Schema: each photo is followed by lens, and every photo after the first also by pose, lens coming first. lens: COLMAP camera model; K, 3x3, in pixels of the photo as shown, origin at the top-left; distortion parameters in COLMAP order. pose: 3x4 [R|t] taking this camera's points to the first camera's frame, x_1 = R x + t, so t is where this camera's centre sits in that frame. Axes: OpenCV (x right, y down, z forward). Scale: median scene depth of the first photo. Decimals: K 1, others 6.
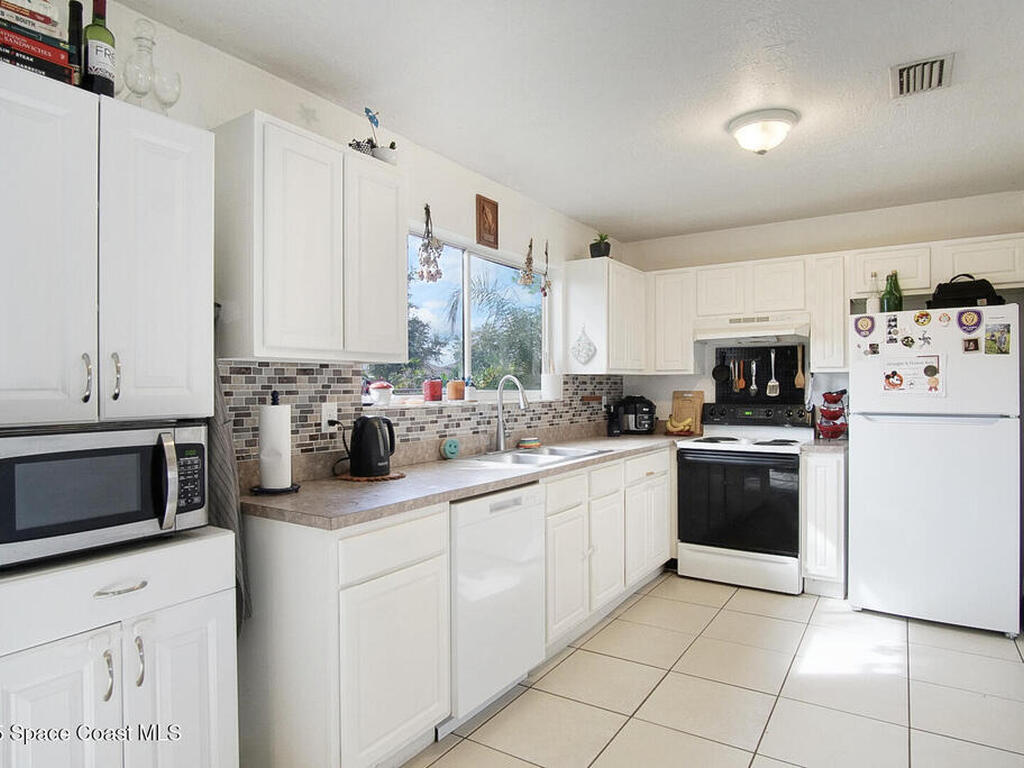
lens RADIAL K [[611.9, 0, 512.0], [0, 611.9, 384.0], [0, 0, 1]] dist [-0.020598, 0.000078]
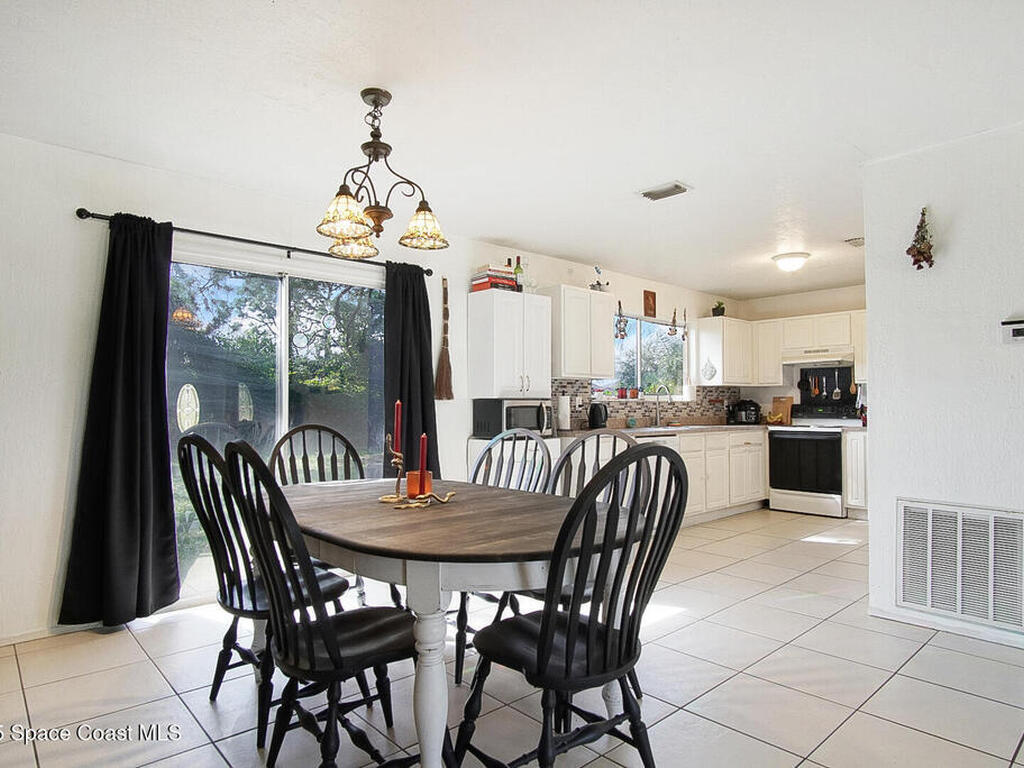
lens RADIAL K [[611.9, 0, 512.0], [0, 611.9, 384.0], [0, 0, 1]] dist [-0.020598, 0.000078]
pose [[0.966690, -0.005383, -0.255892, 0.024405], [-0.002462, 0.999537, -0.030326, 0.031953], [0.255937, 0.029946, 0.966230, -0.763414]]
